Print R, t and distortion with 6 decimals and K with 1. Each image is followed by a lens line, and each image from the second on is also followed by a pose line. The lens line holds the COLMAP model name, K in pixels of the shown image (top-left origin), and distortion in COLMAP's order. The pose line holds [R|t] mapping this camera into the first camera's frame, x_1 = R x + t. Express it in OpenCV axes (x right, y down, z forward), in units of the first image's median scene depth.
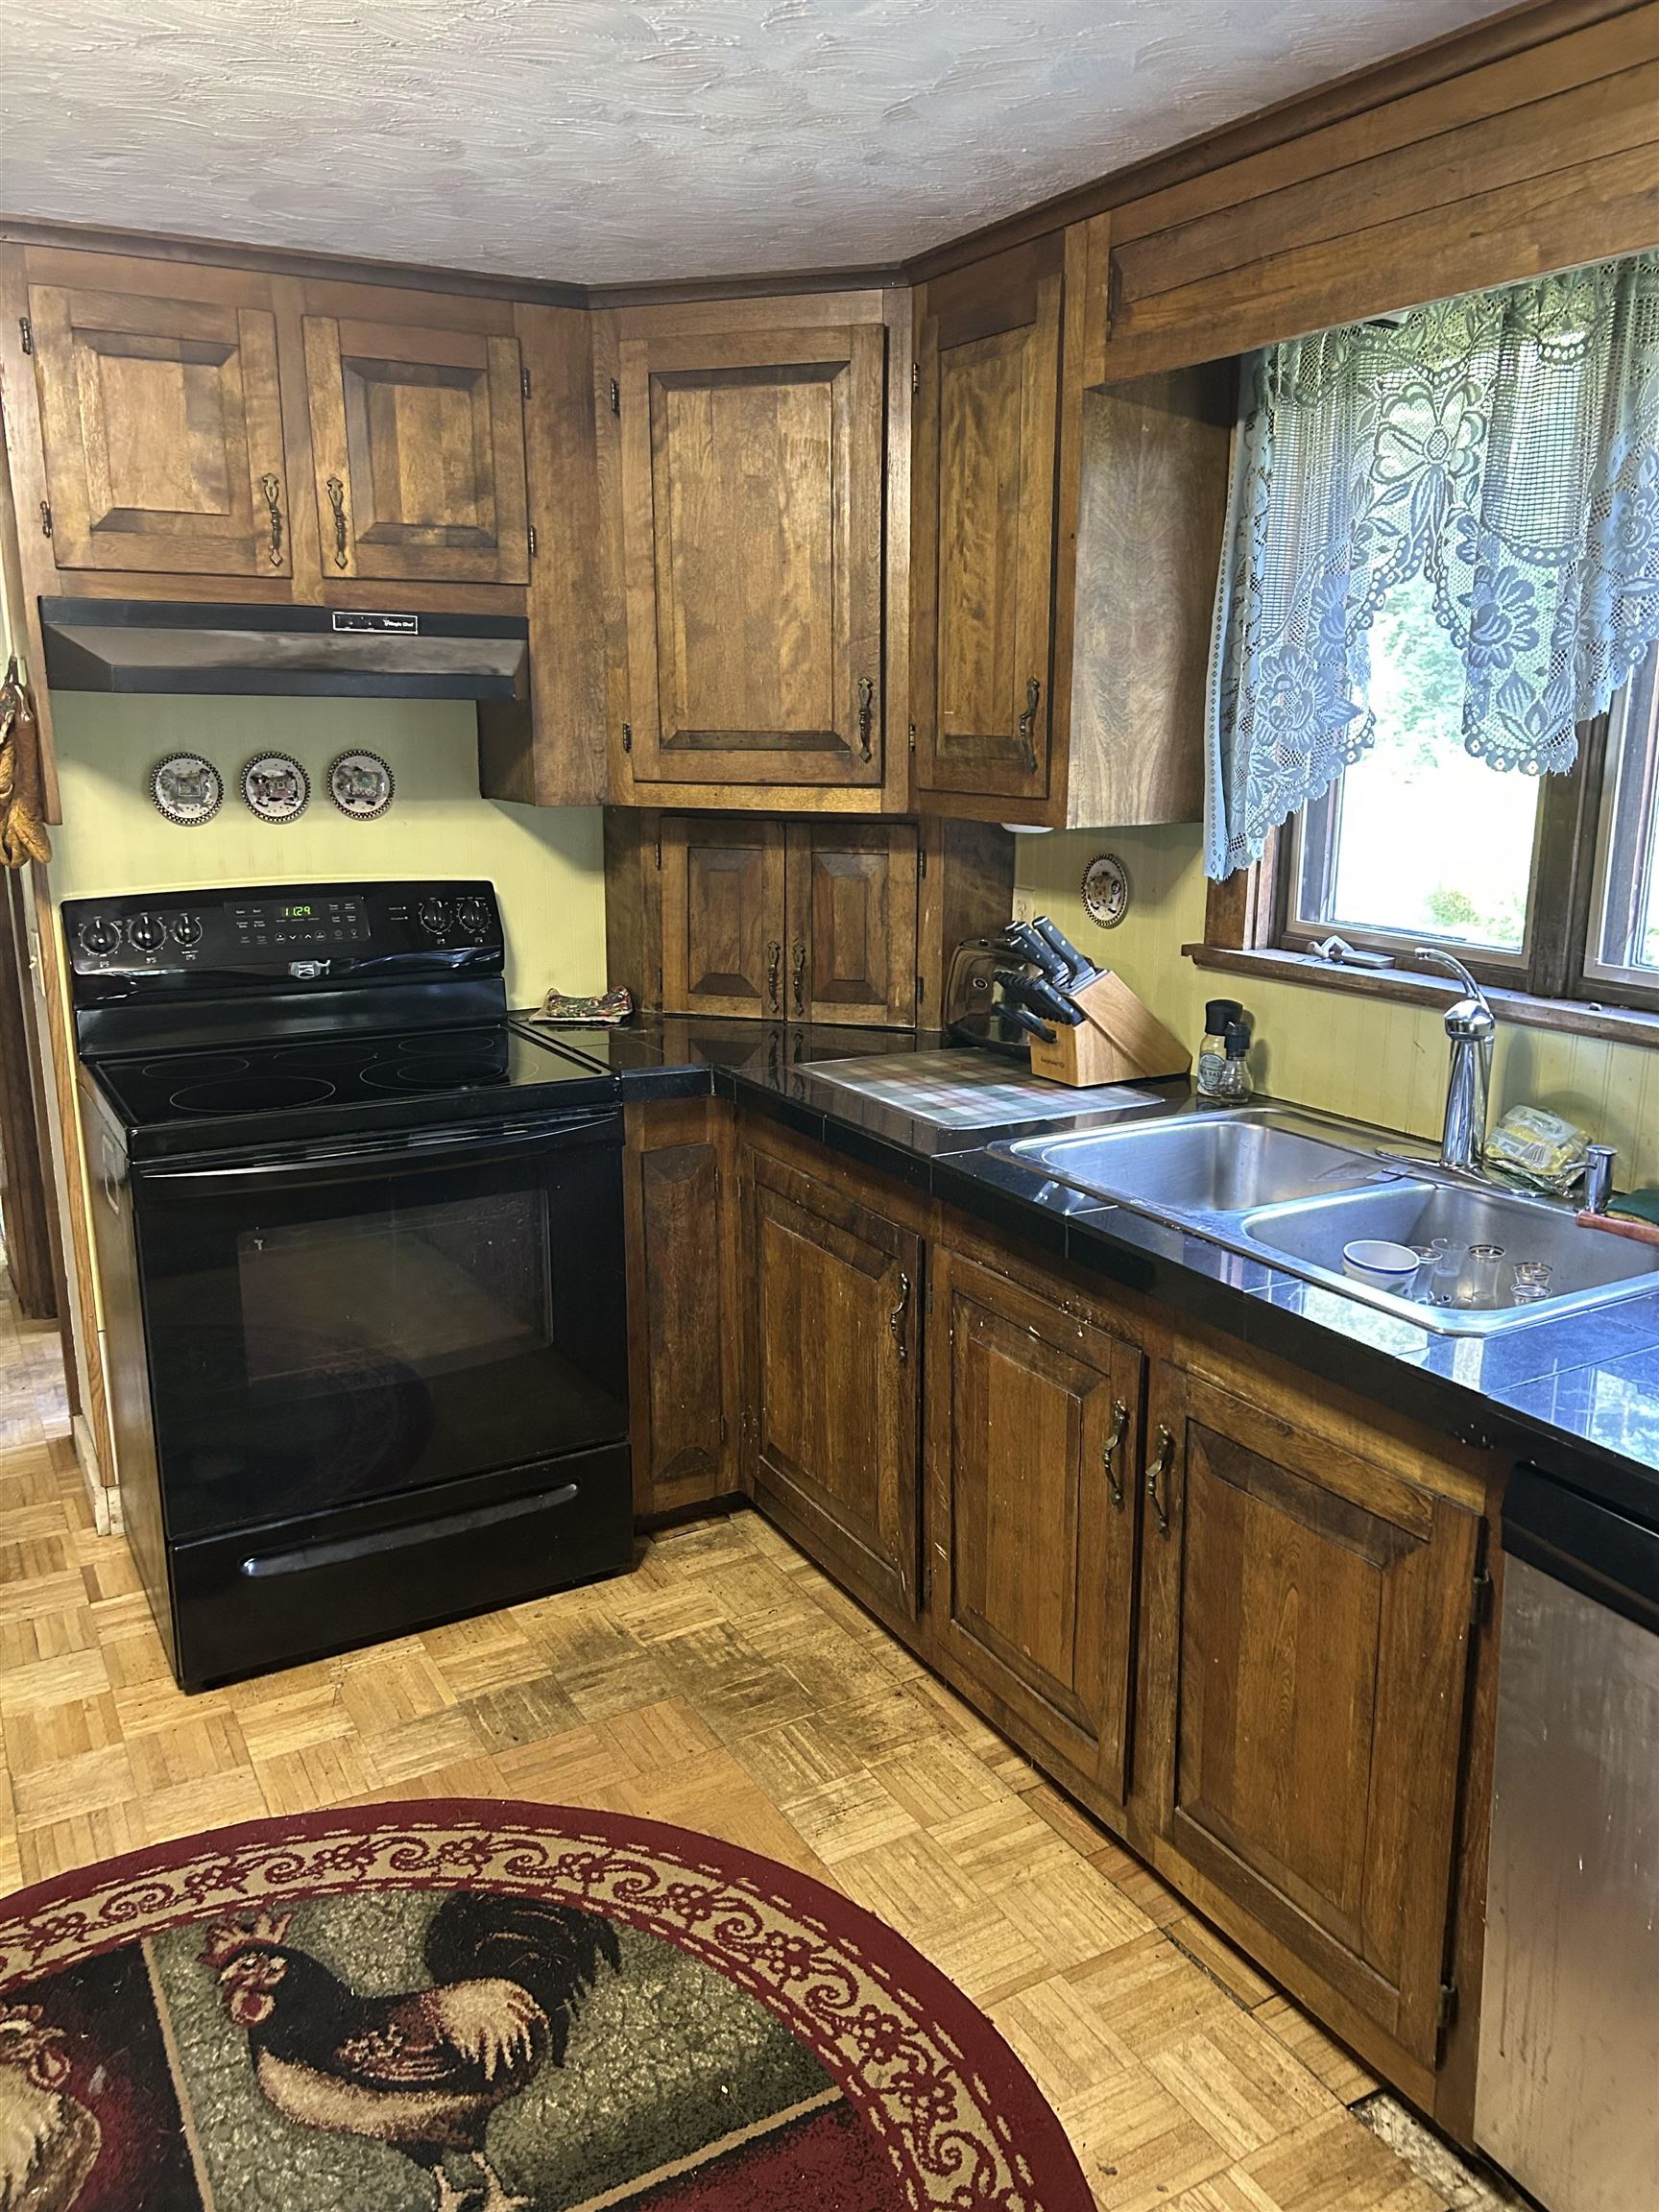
lens RADIAL K [[1676.3, 0, 840.3], [0, 1676.3, 1091.8], [0, 0, 1]] dist [0.053020, -0.055550]
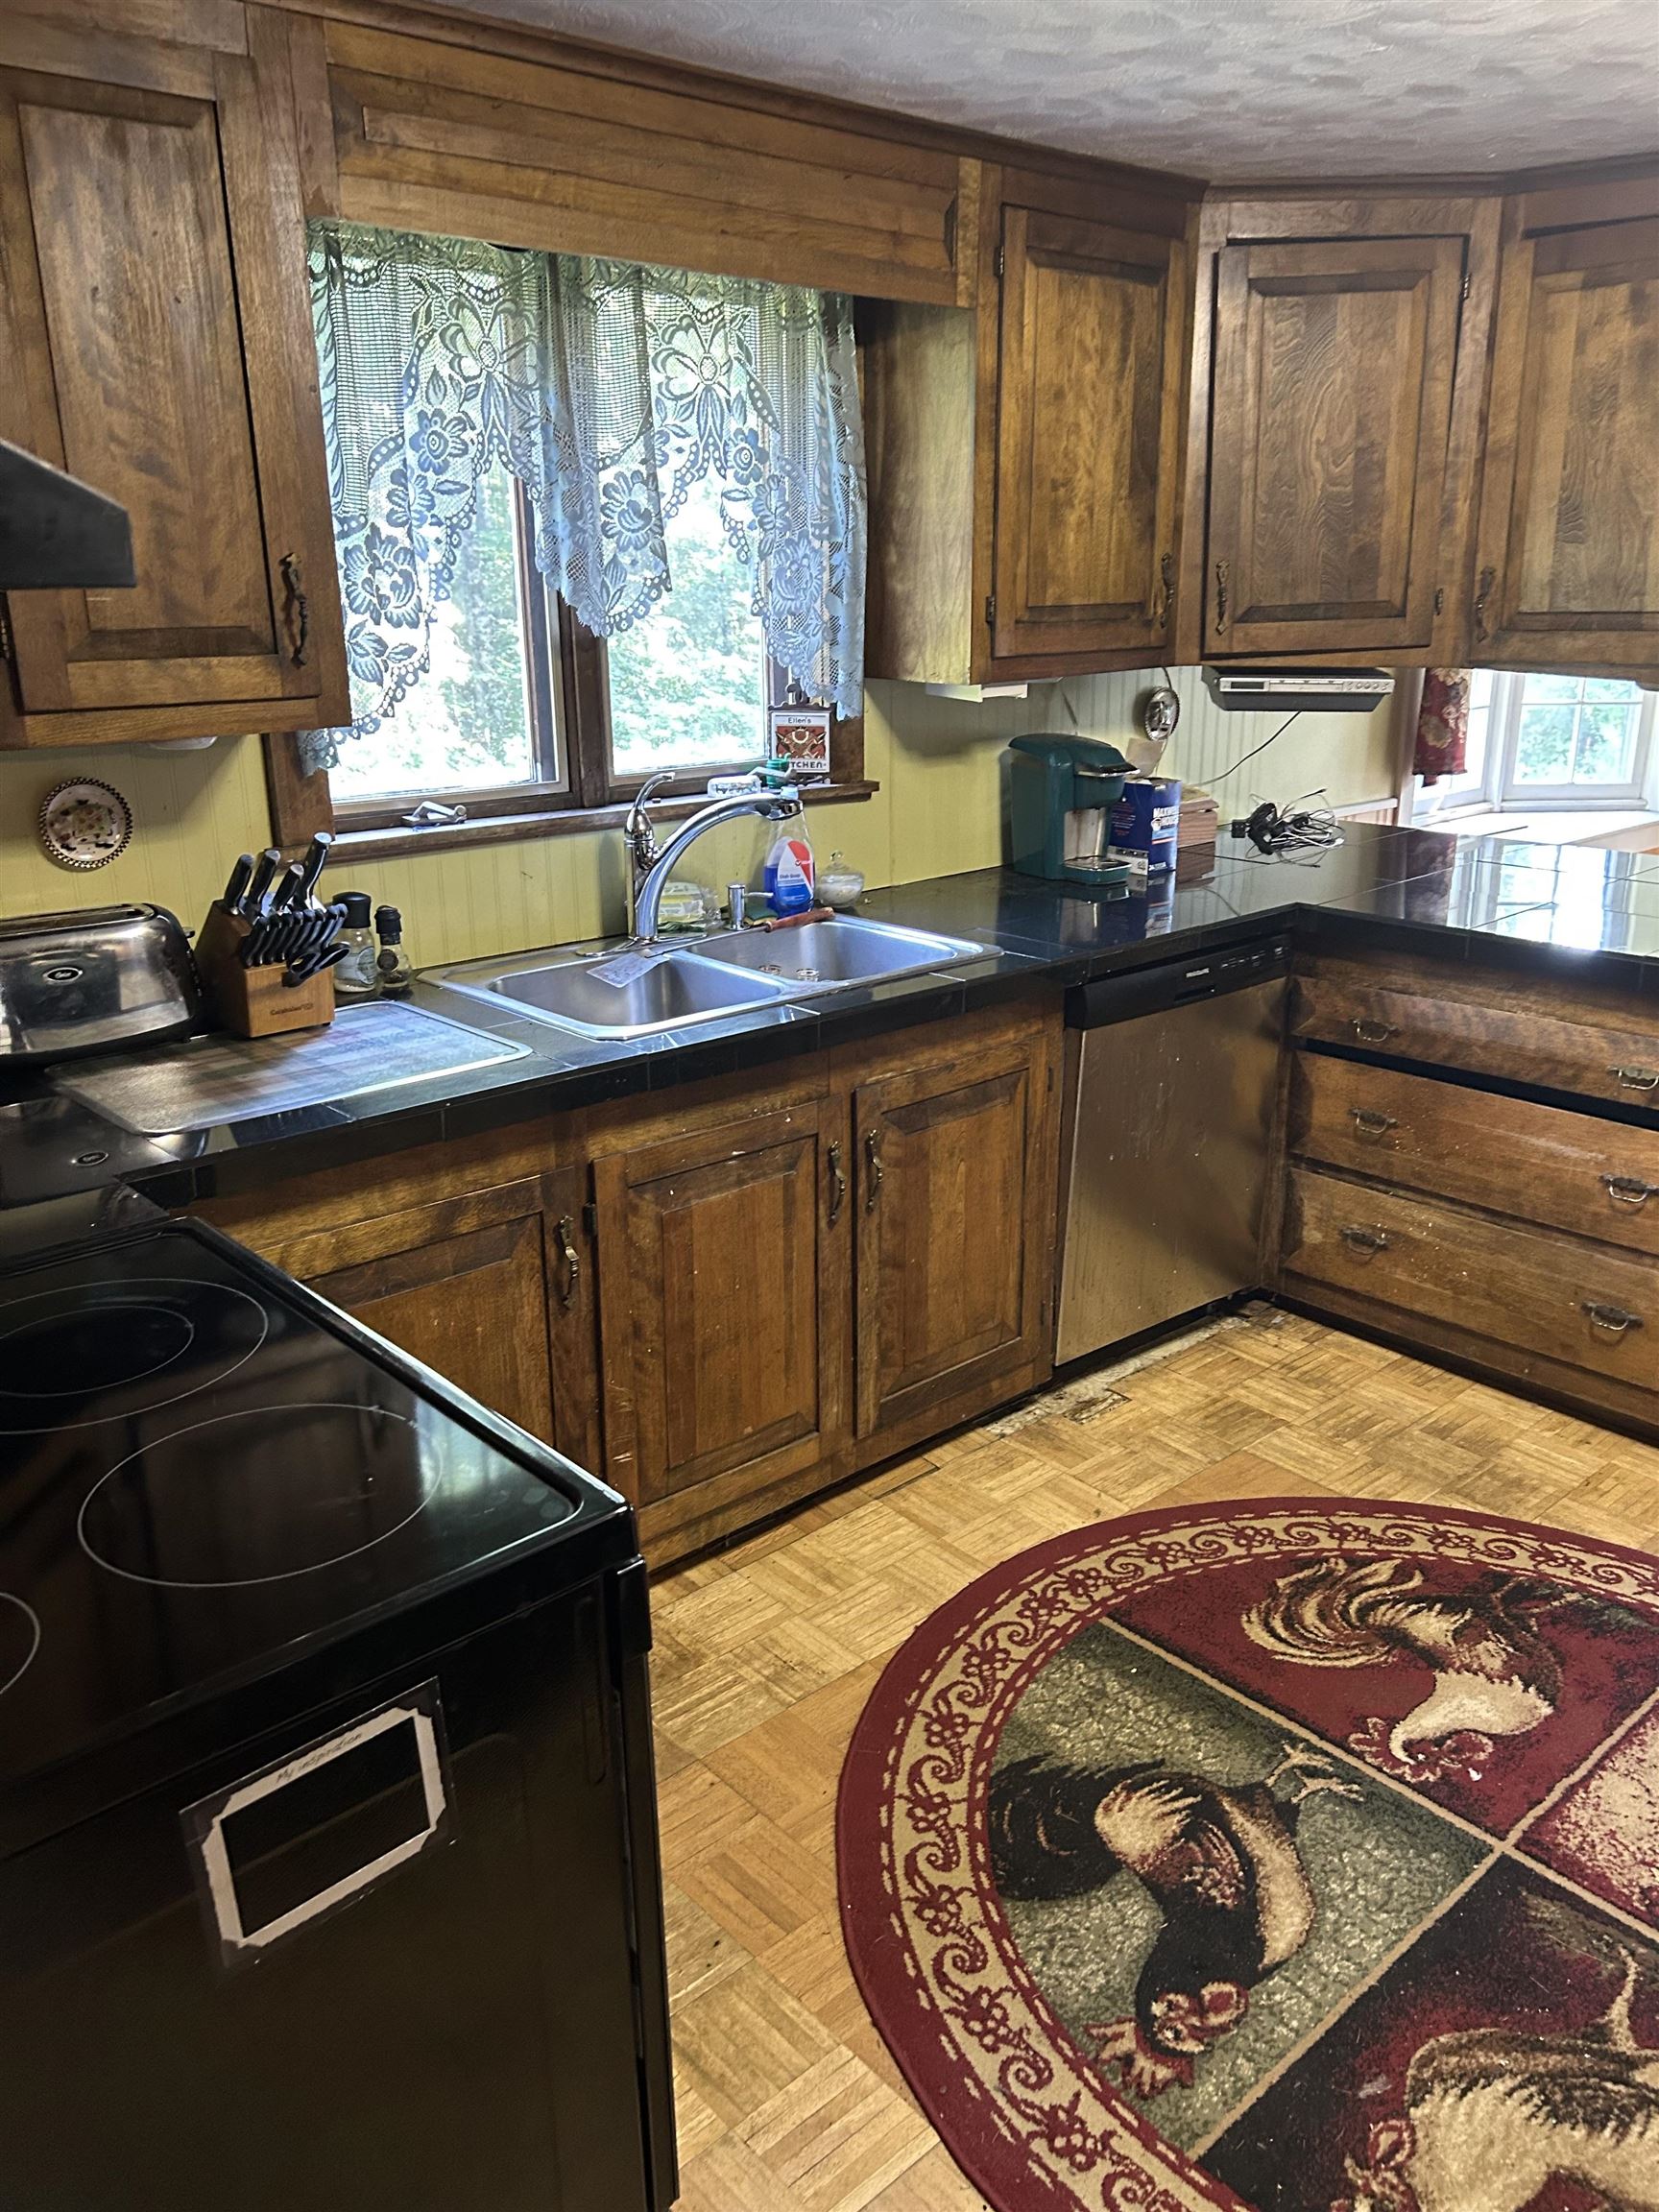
lens RADIAL K [[1676.3, 0, 839.4], [0, 1676.3, 1099.3], [0, 0, 1]] dist [0.053020, -0.055550]
pose [[-0.214766, -0.288658, 0.933034, -1.021996], [0.240432, 0.910300, 0.336968, -0.275243], [-0.946609, 0.296700, -0.126099, 1.162479]]
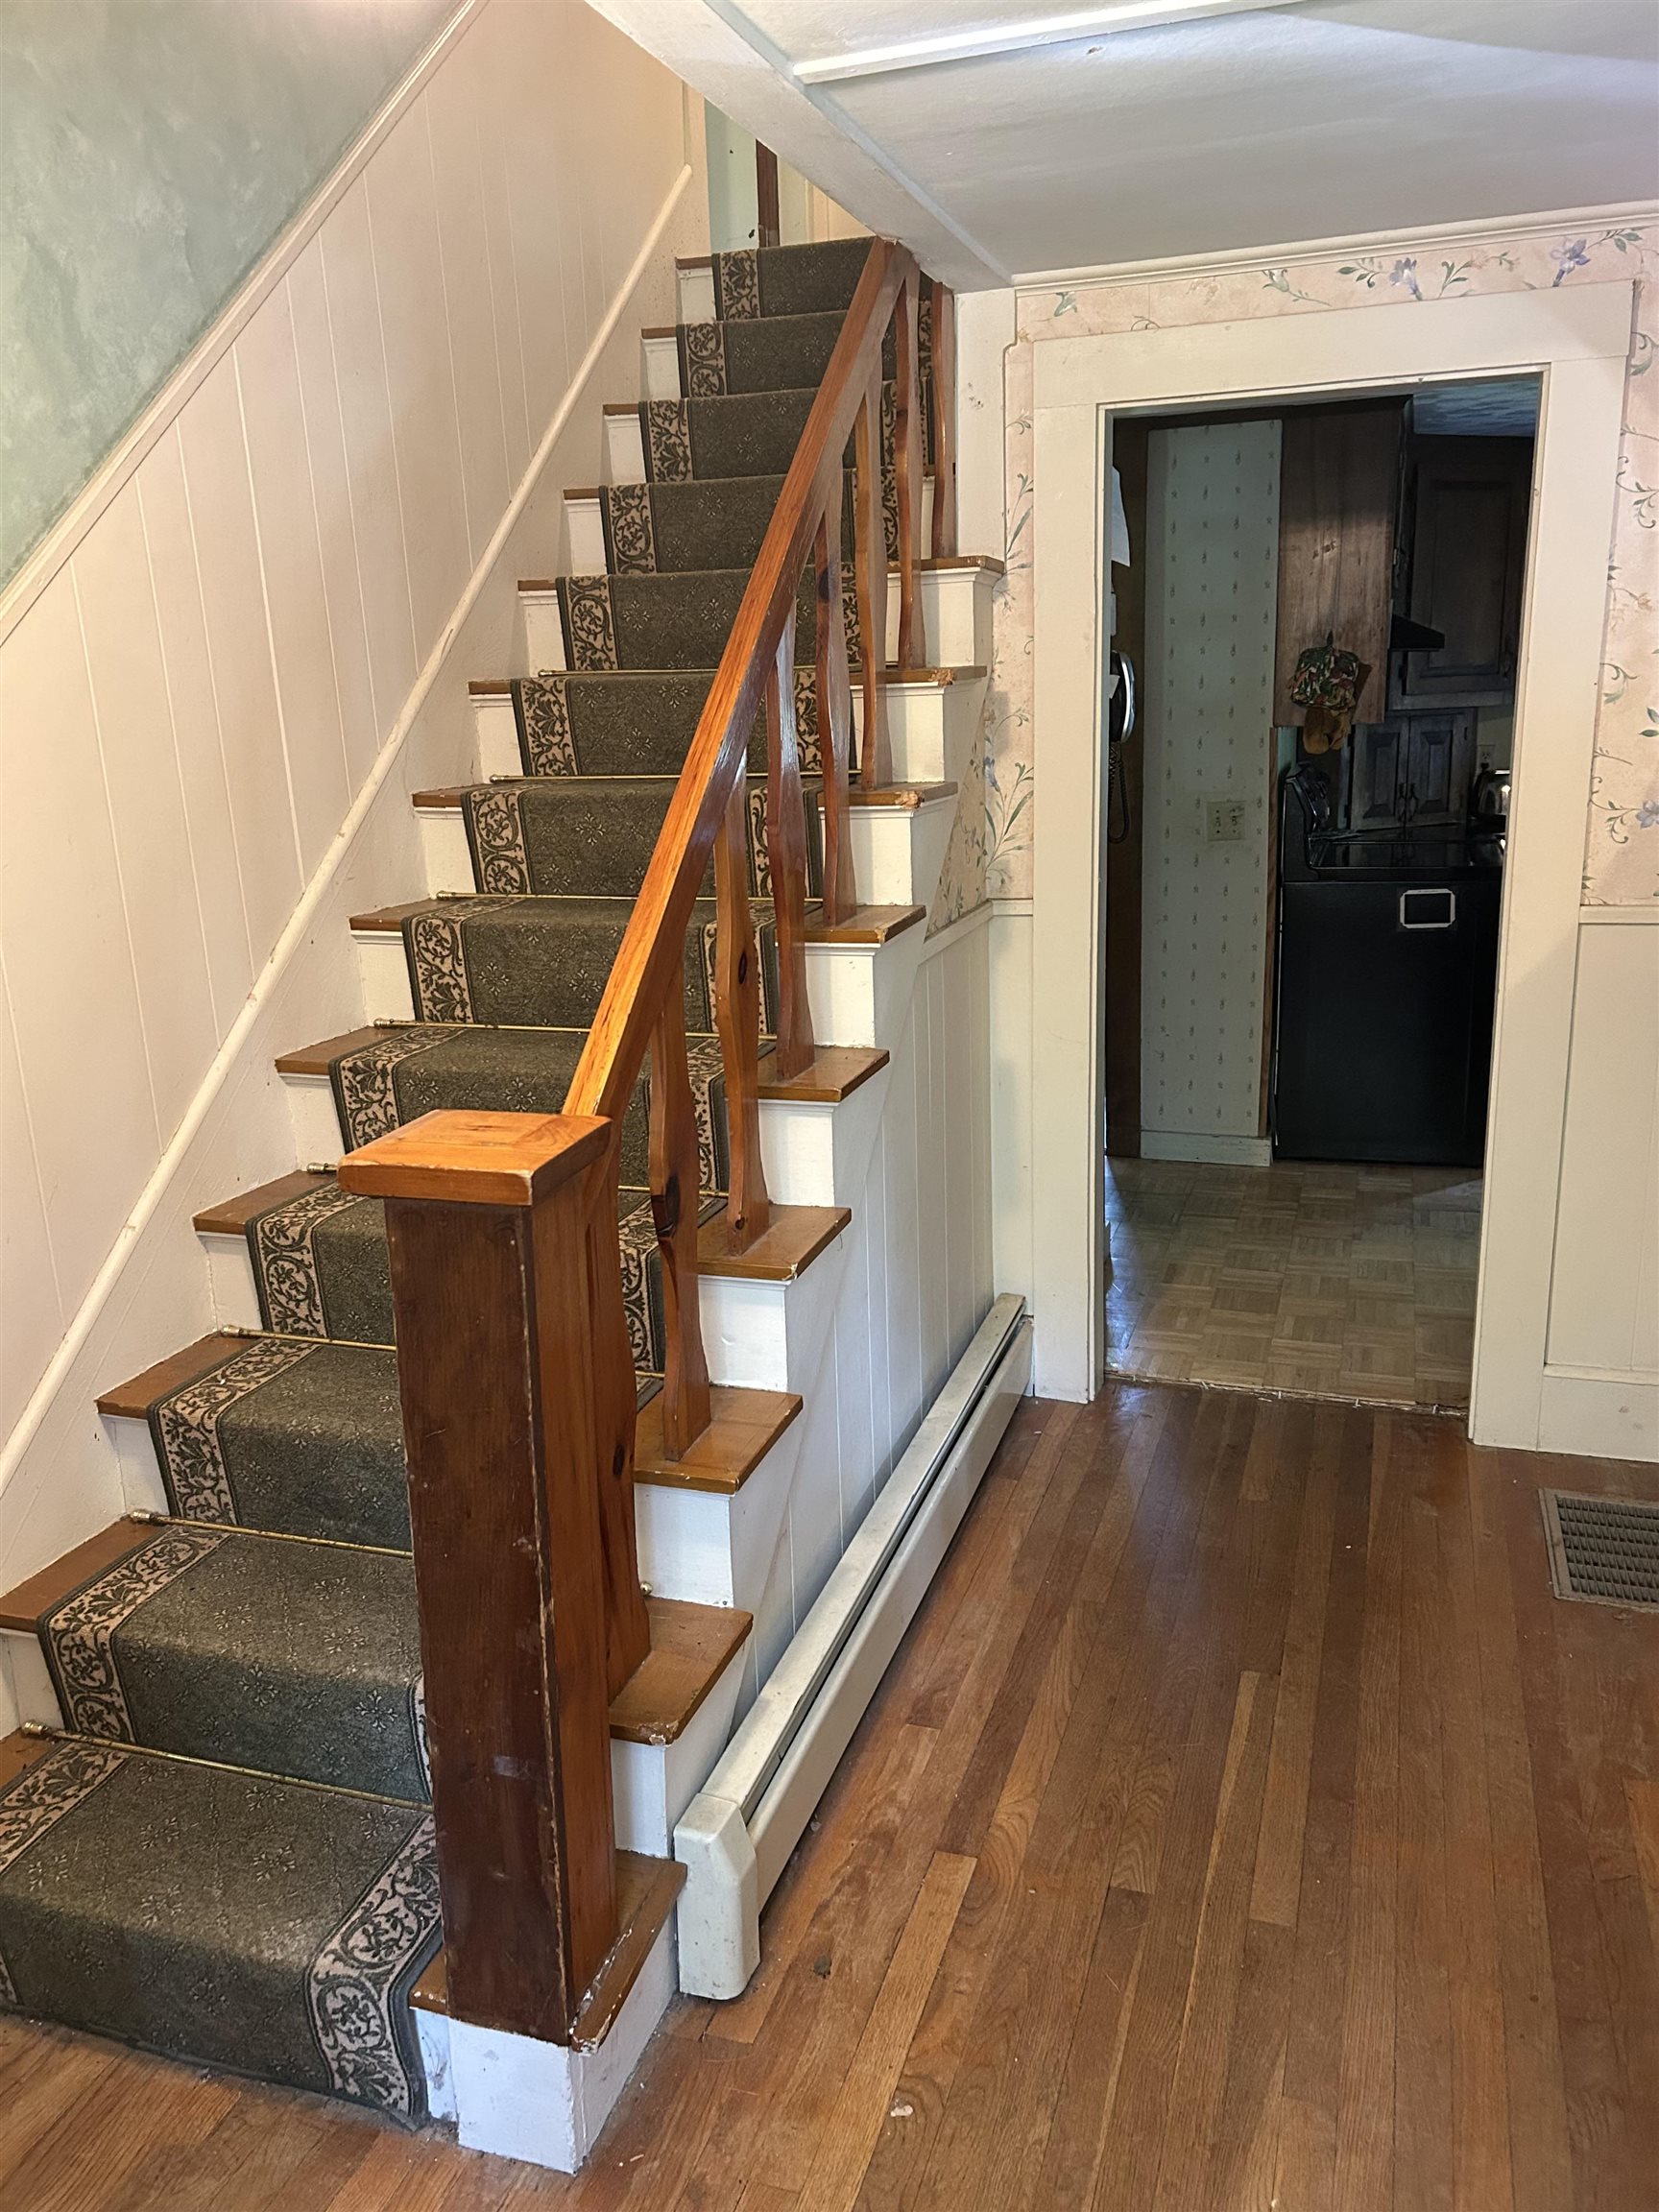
lens RADIAL K [[1676.3, 0, 828.1], [0, 1676.3, 1106.6], [0, 0, 1]] dist [0.053020, -0.055550]
pose [[0.743687, -0.189998, 0.640961, -2.815433], [0.183905, 0.979916, 0.077094, -0.003790], [-0.642735, 0.060542, 0.763692, 0.031175]]
